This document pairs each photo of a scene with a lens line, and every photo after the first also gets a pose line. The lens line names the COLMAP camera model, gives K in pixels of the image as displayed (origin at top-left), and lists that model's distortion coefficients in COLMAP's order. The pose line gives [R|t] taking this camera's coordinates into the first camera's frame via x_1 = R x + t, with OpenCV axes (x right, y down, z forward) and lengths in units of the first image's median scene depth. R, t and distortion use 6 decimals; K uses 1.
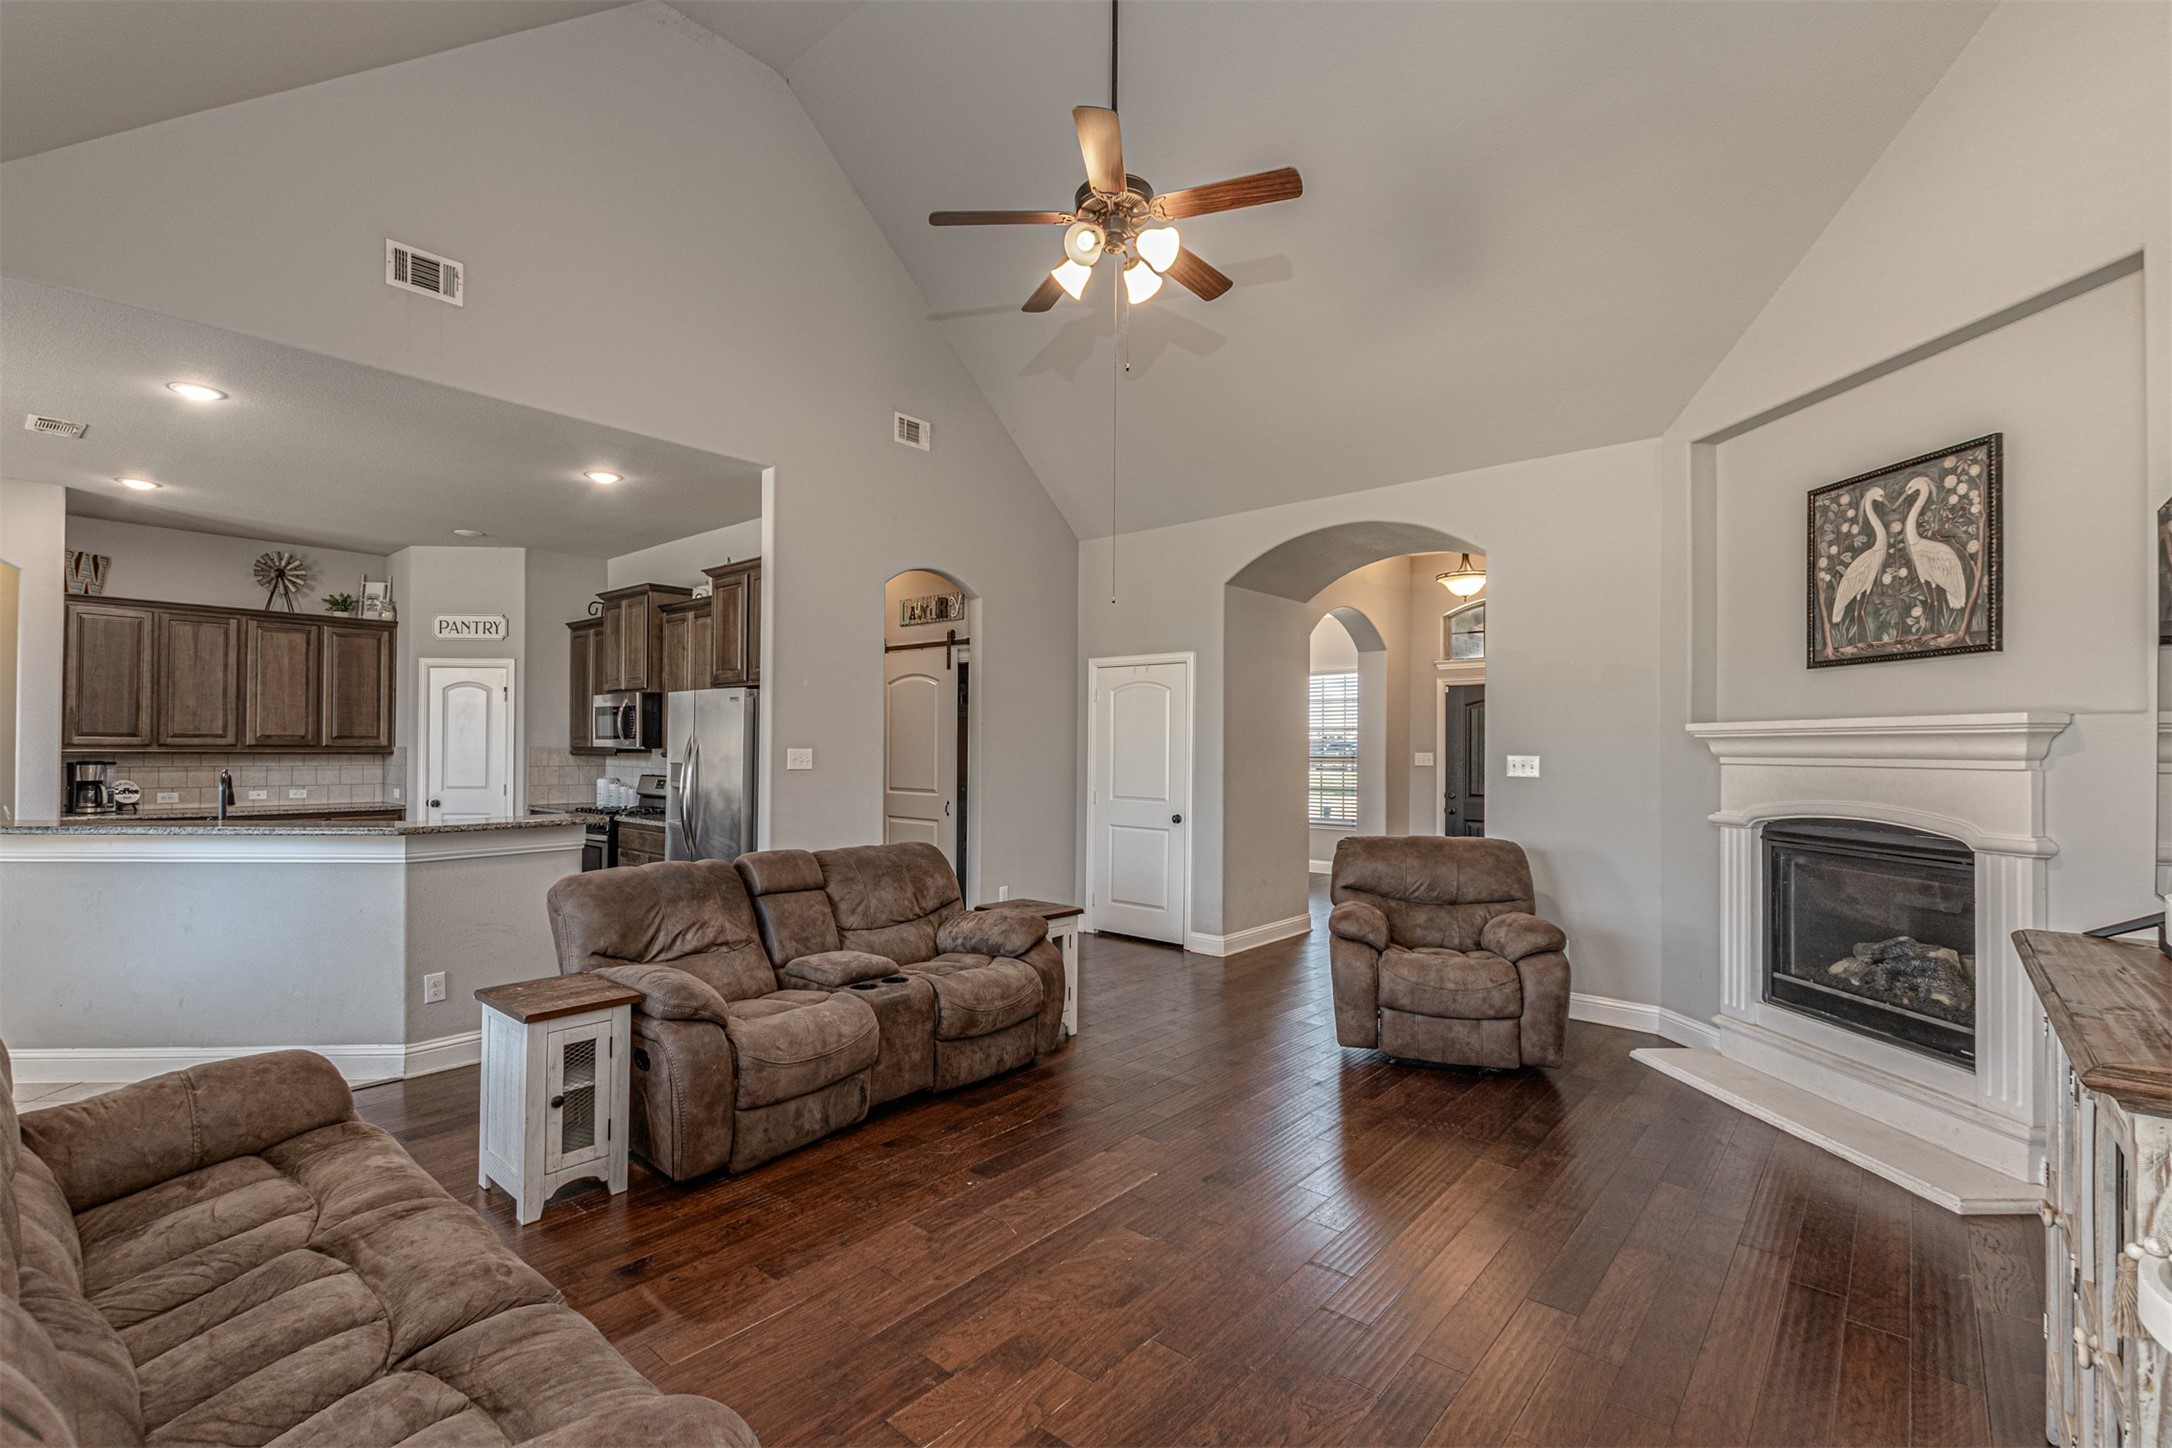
lens RADIAL K [[960.2, 0, 1077.3], [0, 960.2, 735.0], [0, 0, 1]] dist [0.000588, -0.000670]
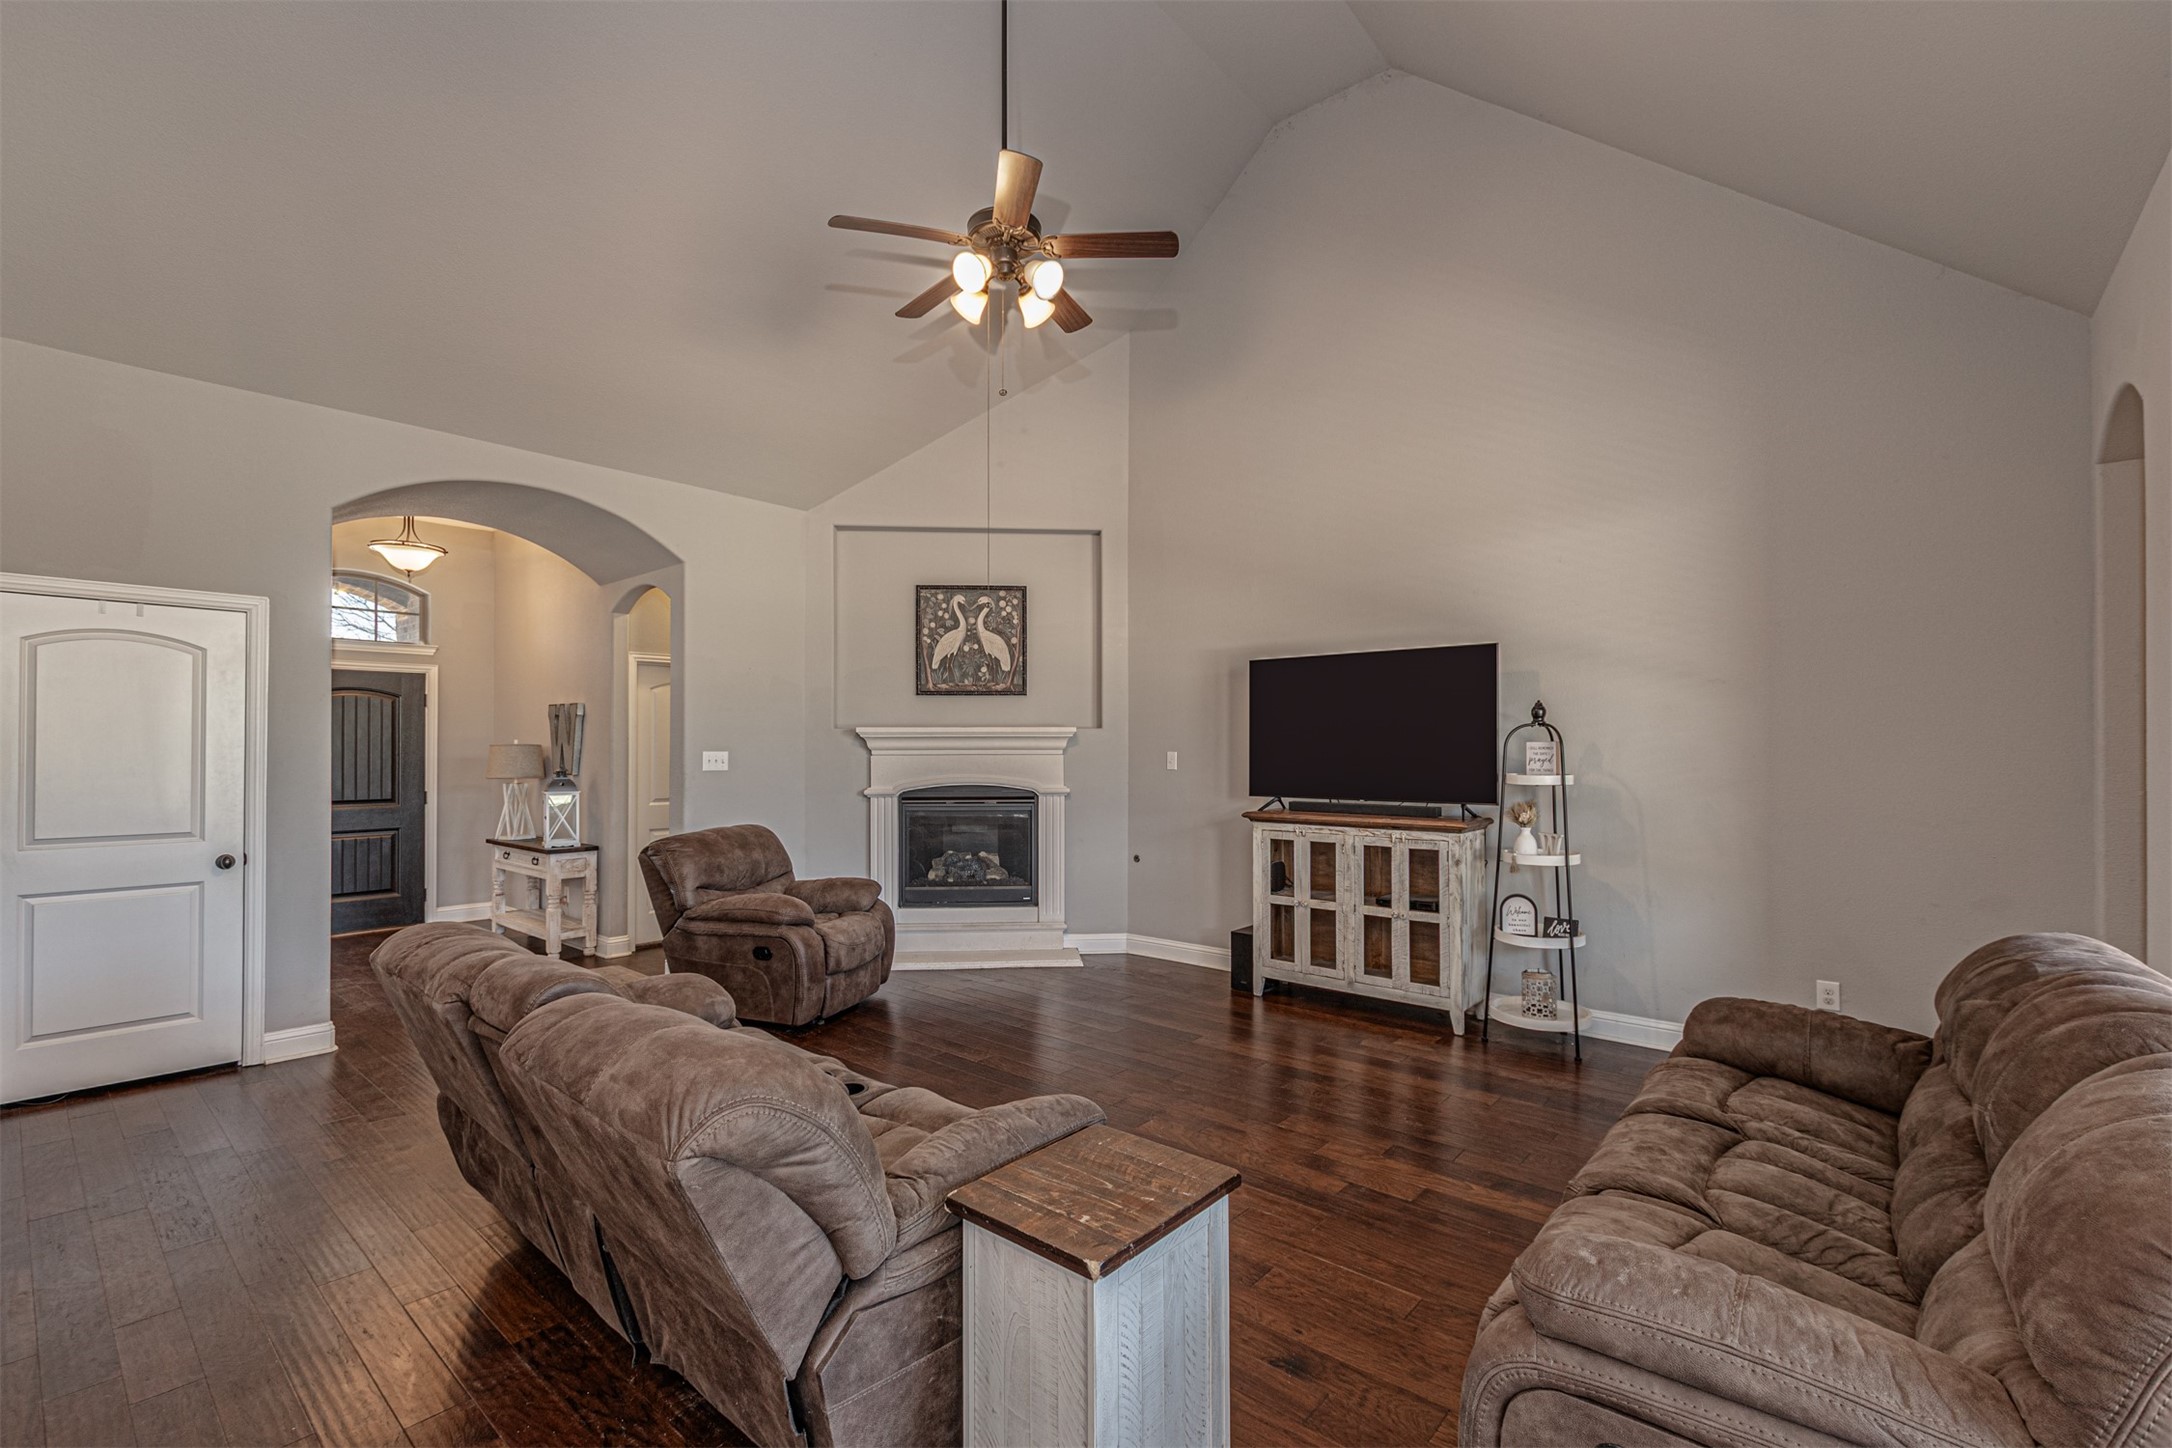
lens RADIAL K [[960.2, 0, 1076.2], [0, 960.2, 730.9], [0, 0, 1]] dist [0.000588, -0.000670]
pose [[-0.009449, 0.011398, 0.999890, -0.917116], [-0.010296, 0.999881, -0.011495, 0.007657], [-0.999902, -0.010404, -0.009331, 0.803973]]
